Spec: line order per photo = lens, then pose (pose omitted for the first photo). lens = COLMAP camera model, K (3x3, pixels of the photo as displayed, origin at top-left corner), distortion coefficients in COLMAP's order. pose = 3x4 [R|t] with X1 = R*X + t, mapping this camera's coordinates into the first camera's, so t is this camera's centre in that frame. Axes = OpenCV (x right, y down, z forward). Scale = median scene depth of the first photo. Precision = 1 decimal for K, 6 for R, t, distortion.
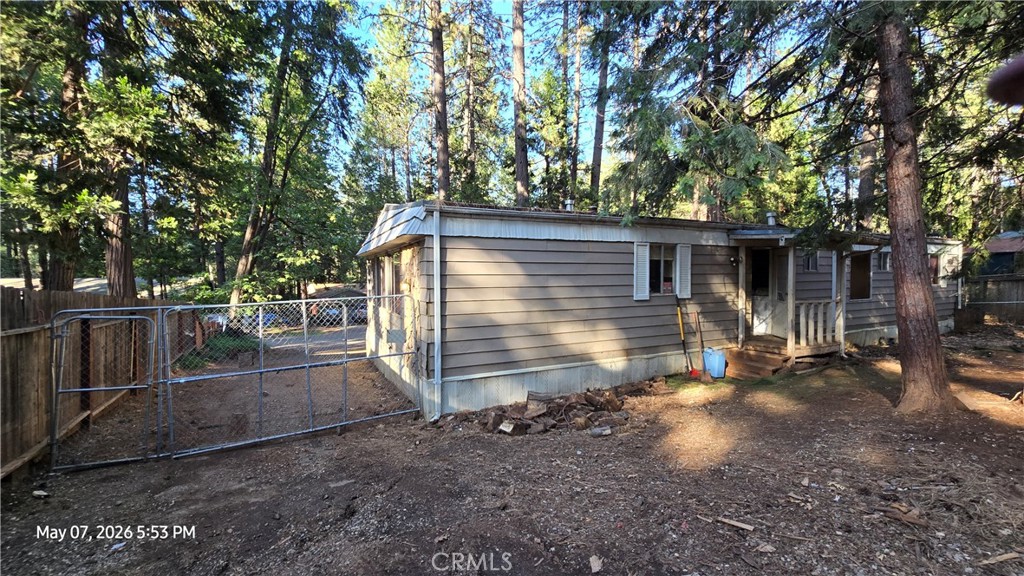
lens RADIAL K [[418.1, 0, 509.5], [0, 418.1, 285.1], [0, 0, 1]] dist [-0.001539, 0.000772]
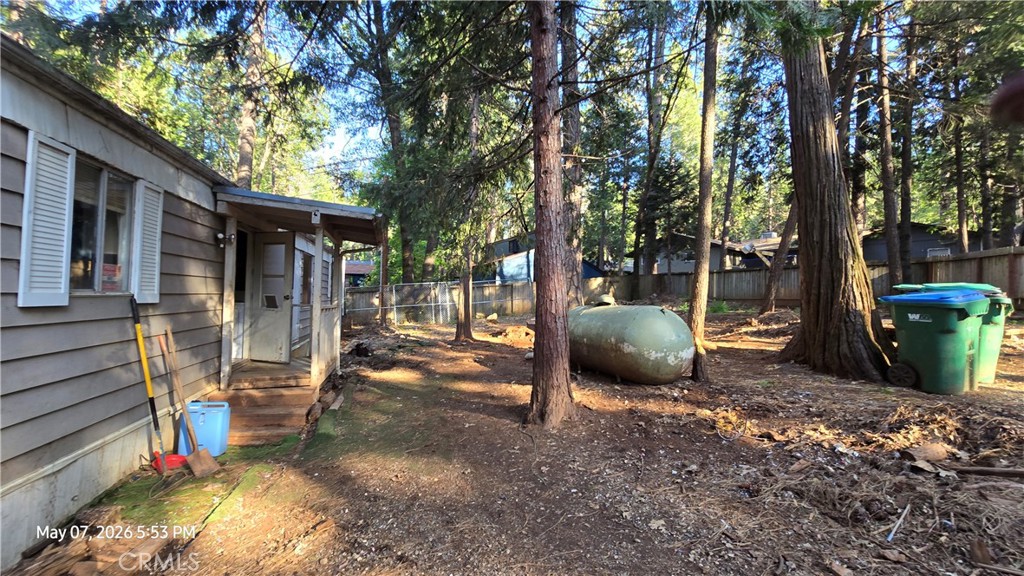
lens RADIAL K [[418.1, 0, 514.1], [0, 418.1, 288.6], [0, 0, 1]] dist [-0.001539, 0.000772]
pose [[0.178646, 0.031390, 0.983412, 0.045916], [-0.003892, 0.999506, -0.031197, 0.027677], [-0.983906, 0.001746, 0.178680, 0.527022]]
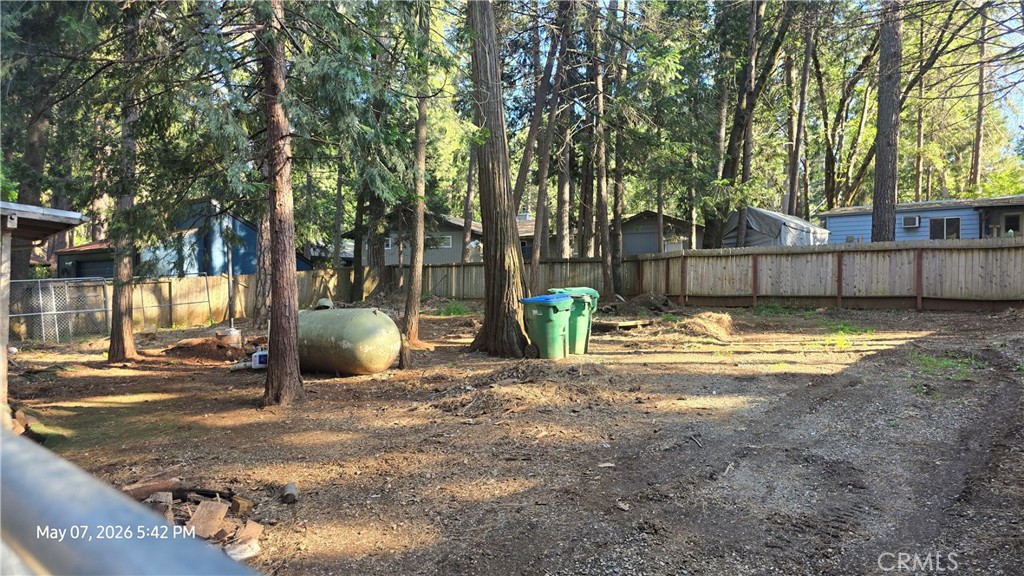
lens RADIAL K [[683.8, 0, 517.2], [0, 683.8, 290.6], [0, 0, 1]] dist [0.050010, -0.028745]
pose [[-0.323587, 0.018094, 0.946025, -0.555214], [0.012320, 0.999813, -0.014908, 0.023318], [-0.946118, 0.006831, -0.323749, 0.577238]]
